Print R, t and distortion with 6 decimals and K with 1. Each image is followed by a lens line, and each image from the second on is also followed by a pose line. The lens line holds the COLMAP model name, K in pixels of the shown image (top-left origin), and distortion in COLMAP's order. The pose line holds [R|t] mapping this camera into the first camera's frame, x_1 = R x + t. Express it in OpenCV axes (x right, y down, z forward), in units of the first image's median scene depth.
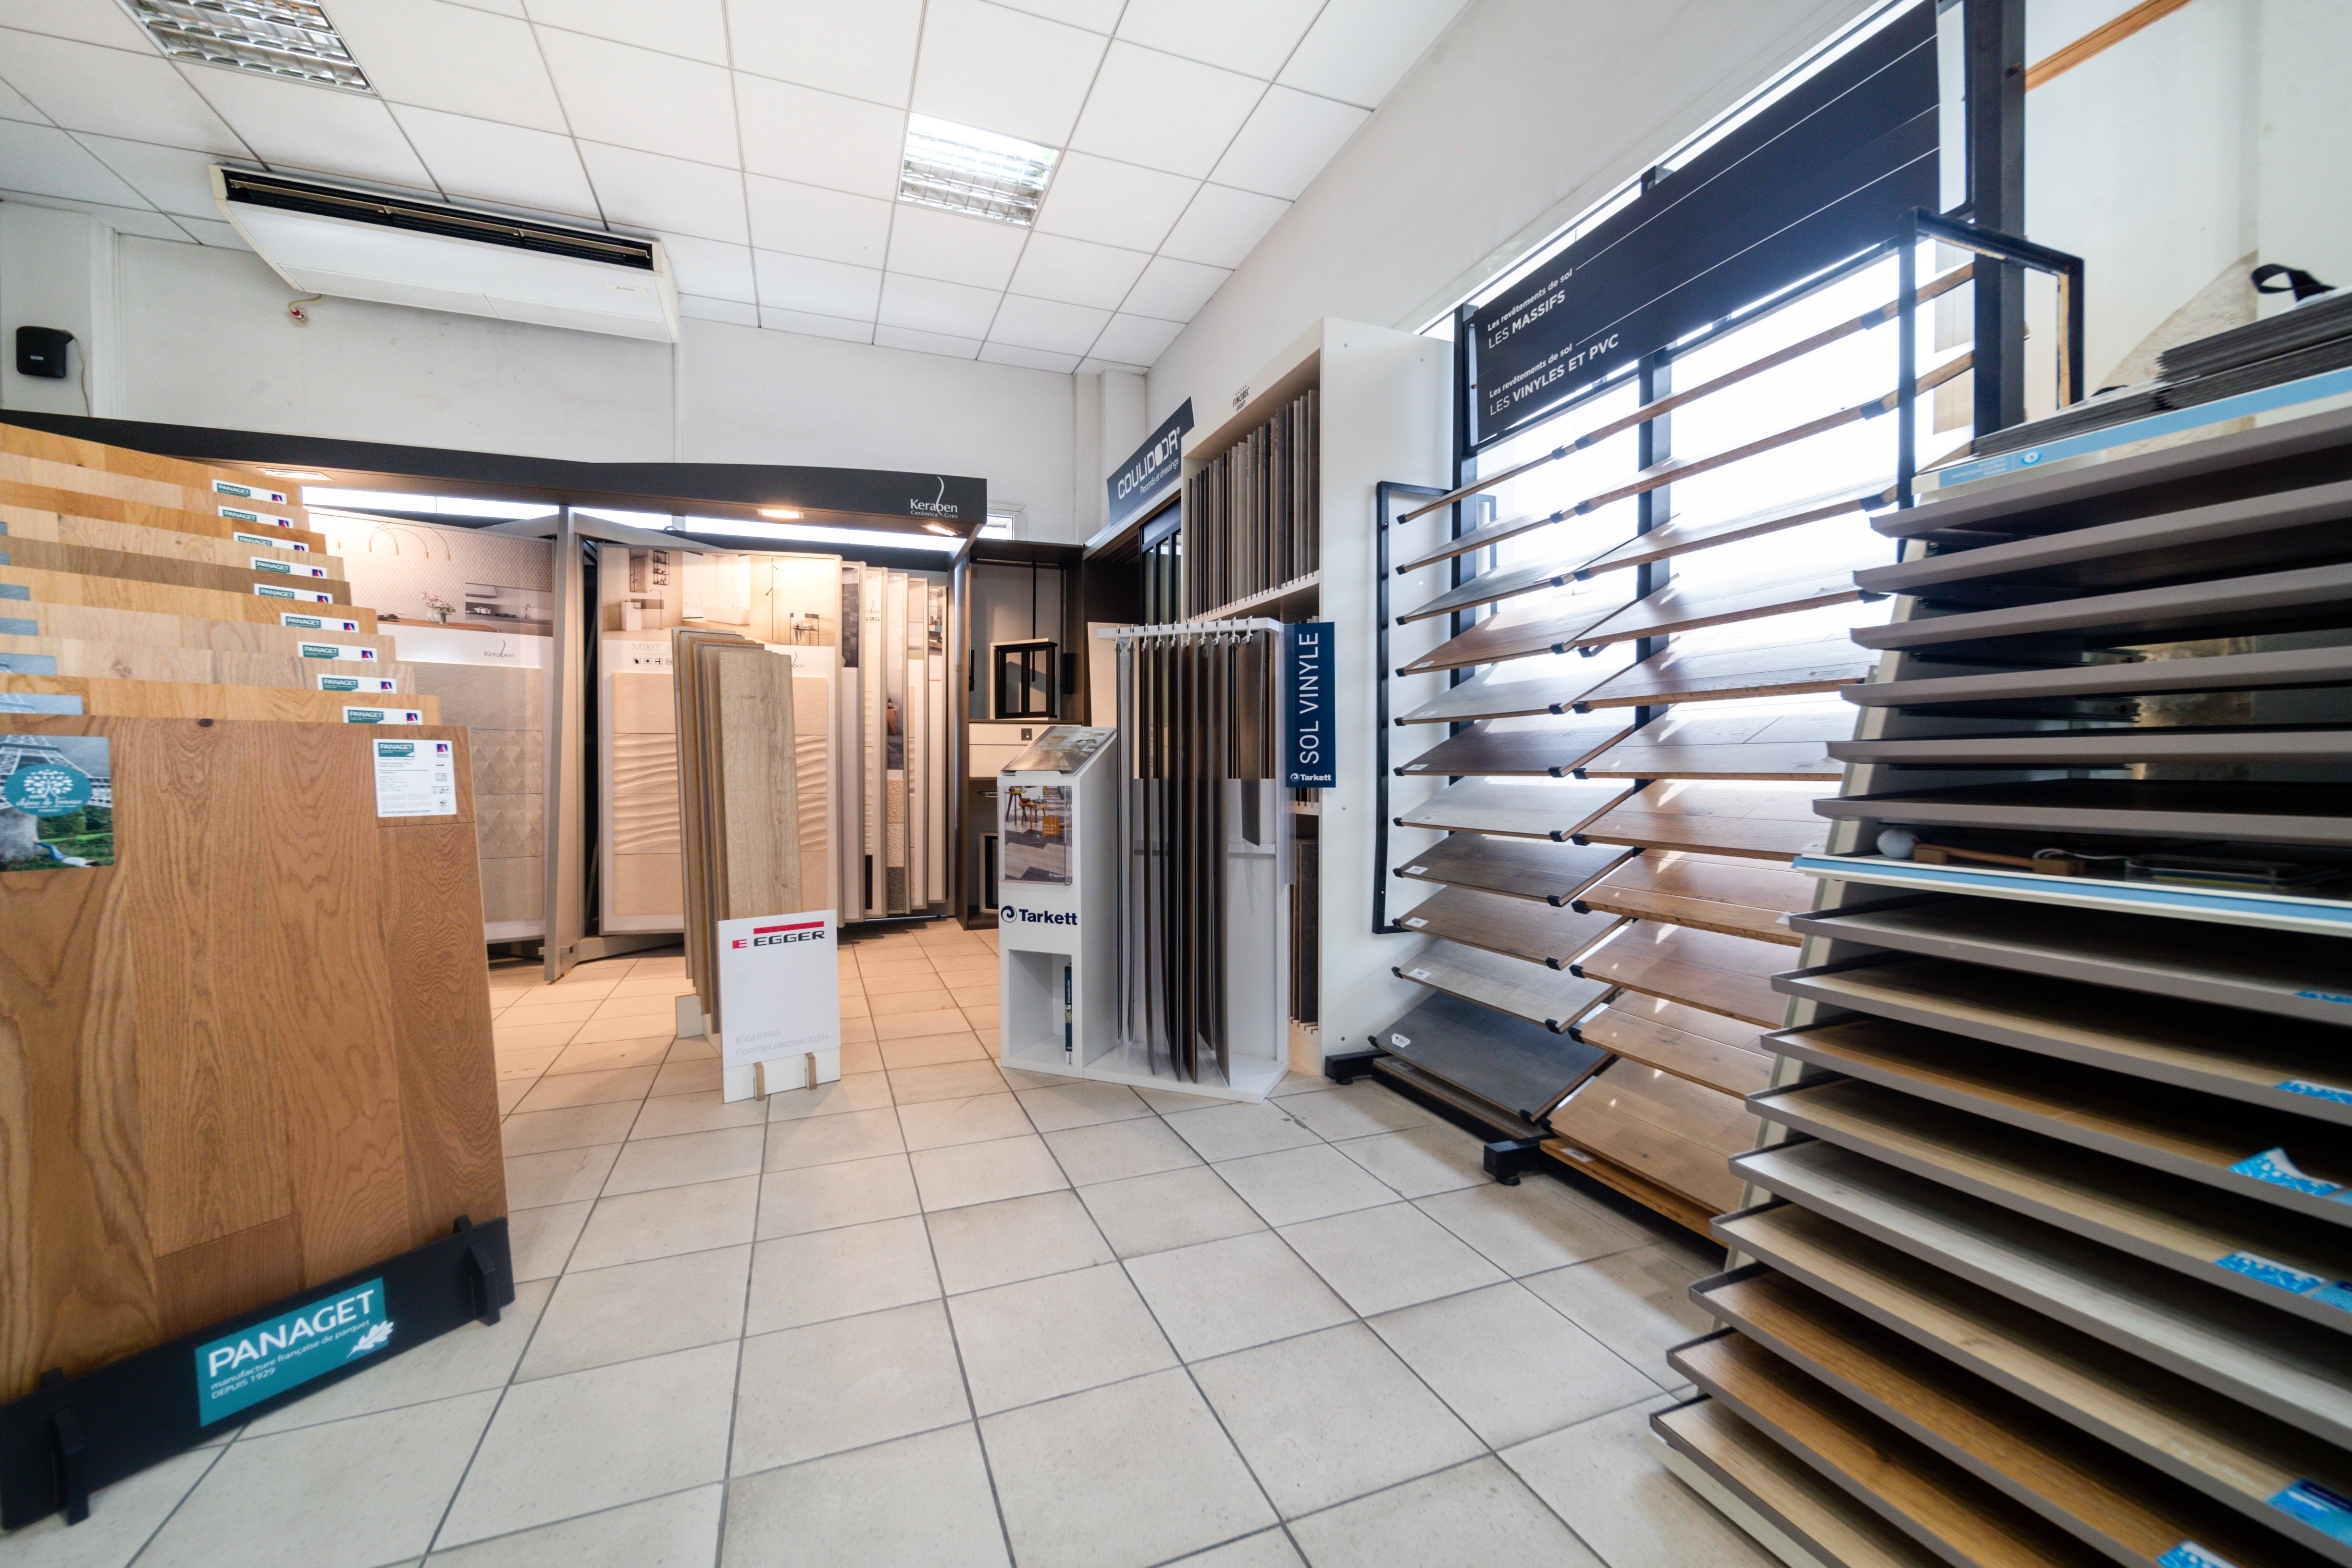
lens RADIAL K [[851.2, 0, 1085.8], [0, 851.2, 777.8], [0, 0, 1]] dist [-0.001215, -0.000316]
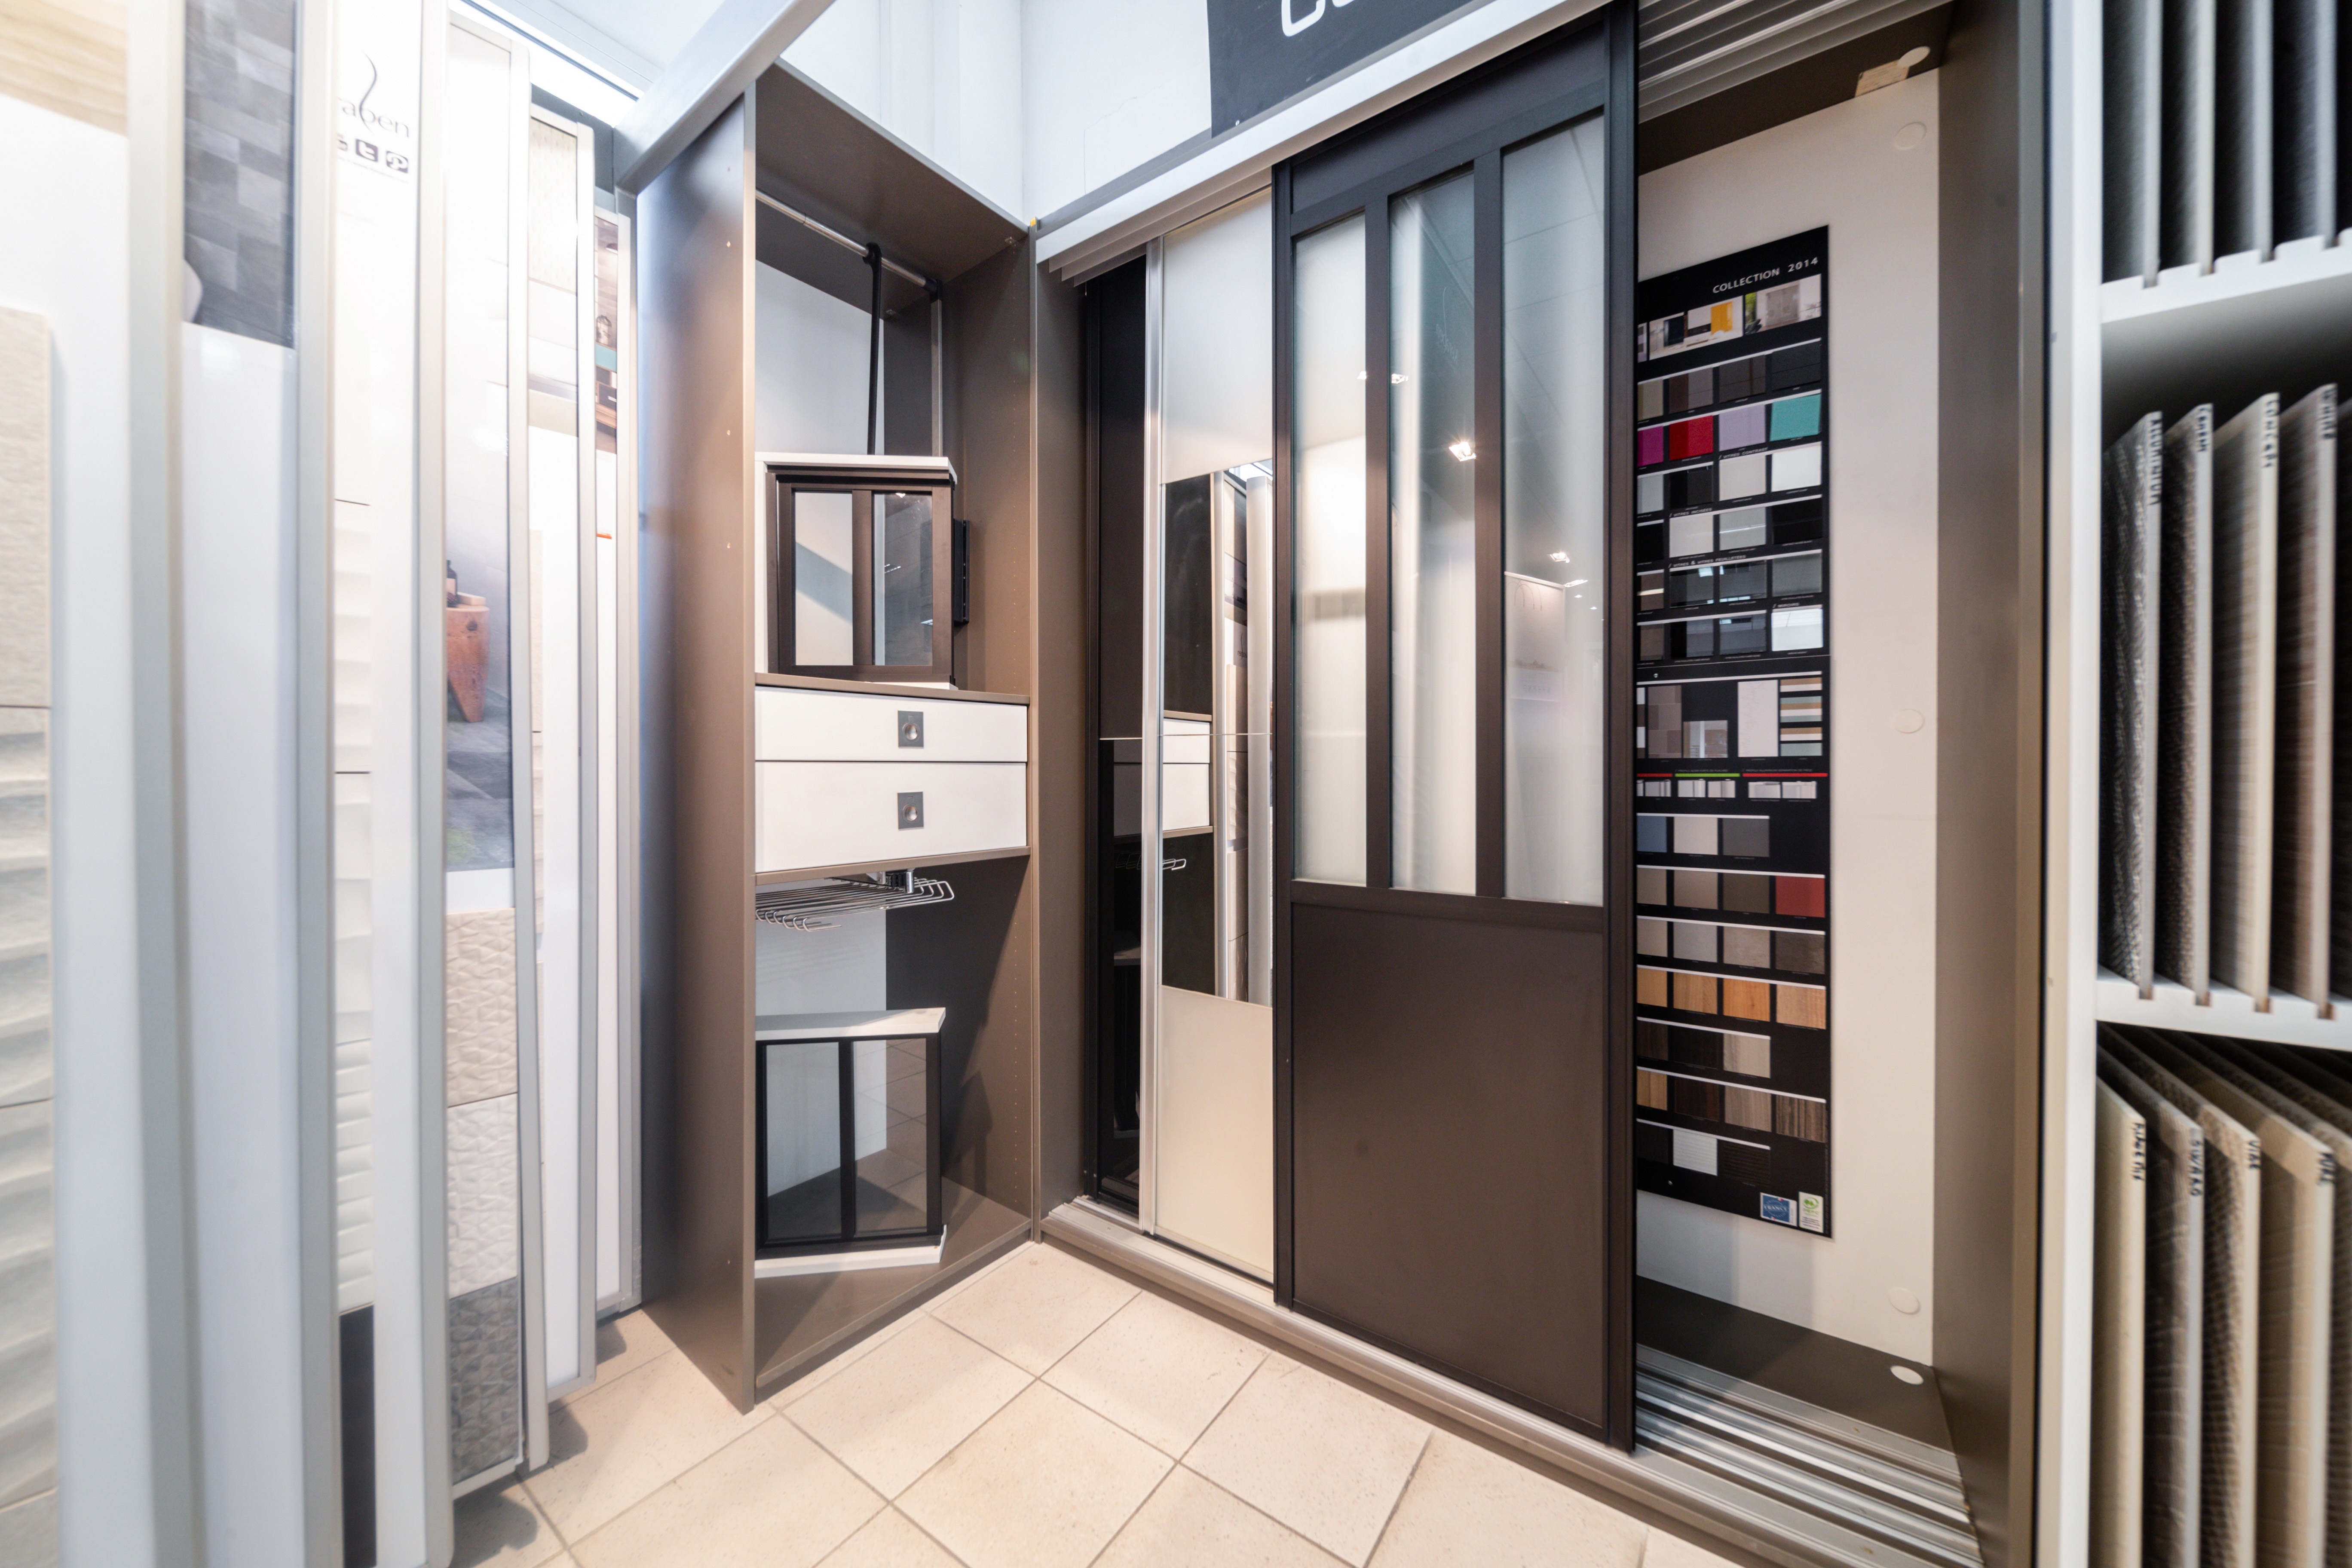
lens RADIAL K [[964.1, 0, 1174.8], [0, 964.1, 777.0], [0, 0, 1]] dist [0.001309, -0.002653]
pose [[0.841123, 0.002071, 0.540840, -0.350098], [0.004707, 0.999927, -0.011150, -0.051345], [-0.540824, 0.011924, 0.841051, 1.153017]]
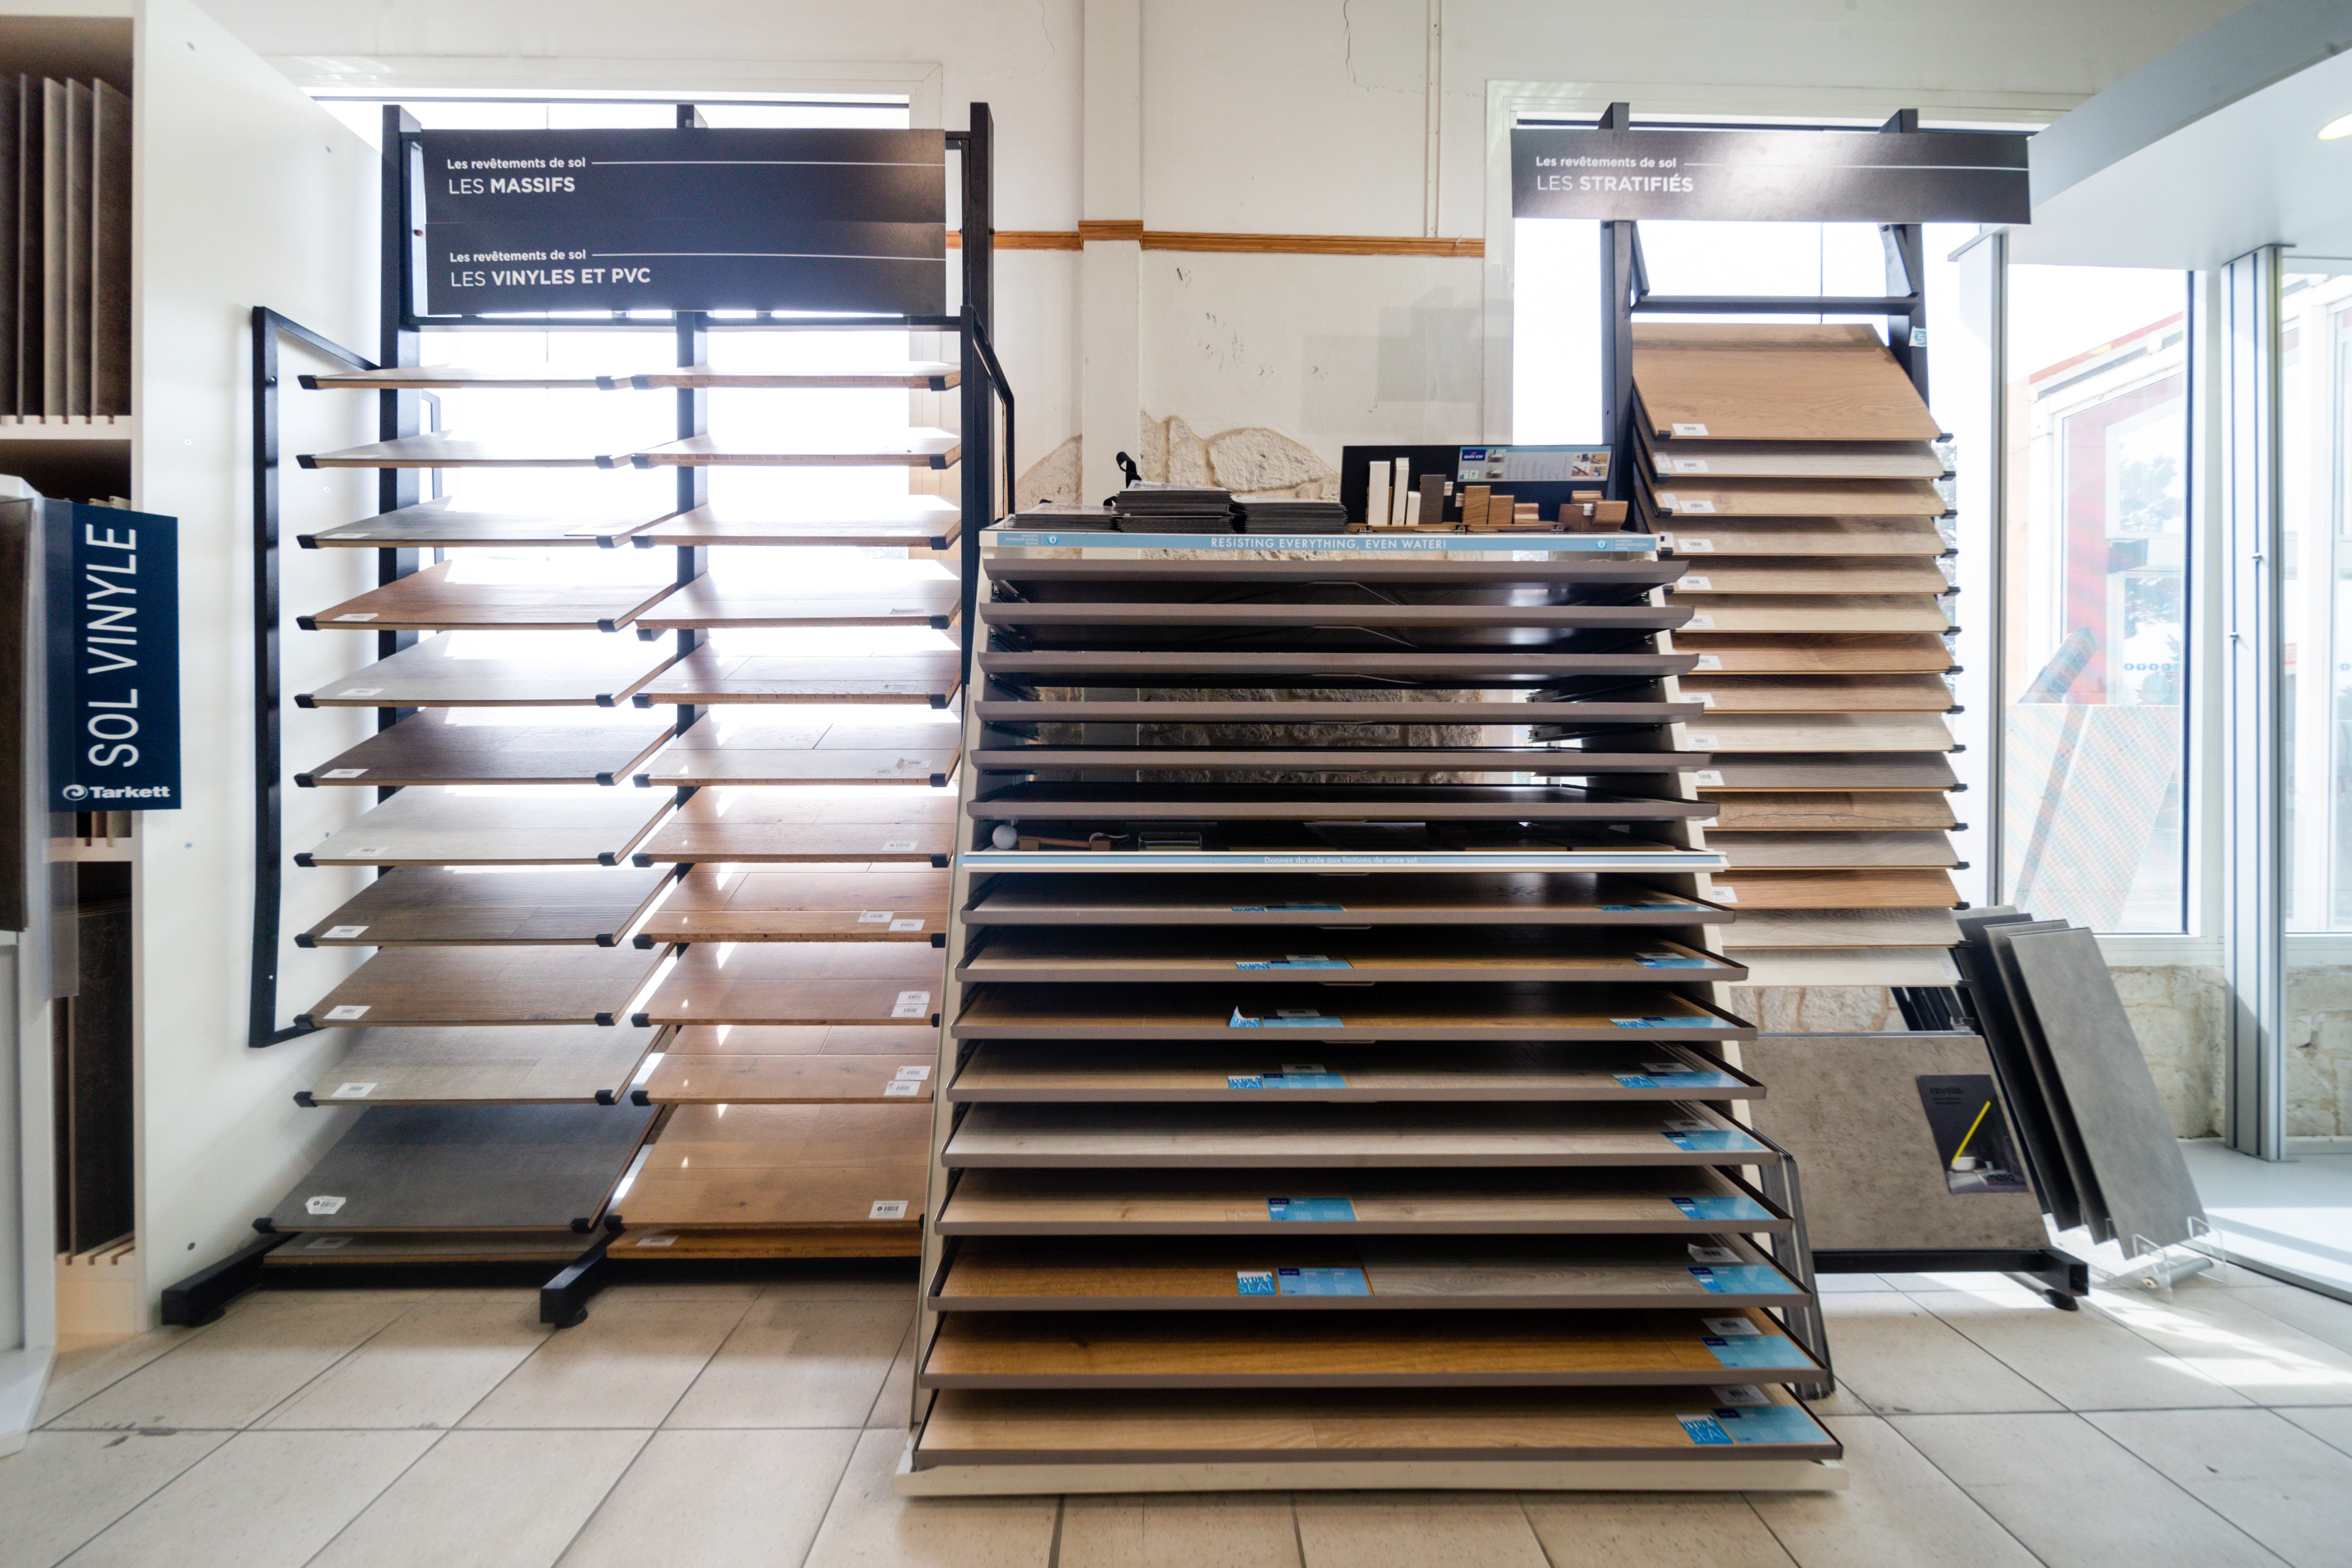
lens RADIAL K [[964.1, 0, 1174.8], [0, 964.1, 777.0], [0, 0, 1]] dist [0.001309, -0.002653]
pose [[0.293180, -0.003262, 0.956052, -0.126590], [0.012756, 0.999919, -0.000500, -0.001402], [-0.955972, 0.012342, 0.293198, 0.177379]]
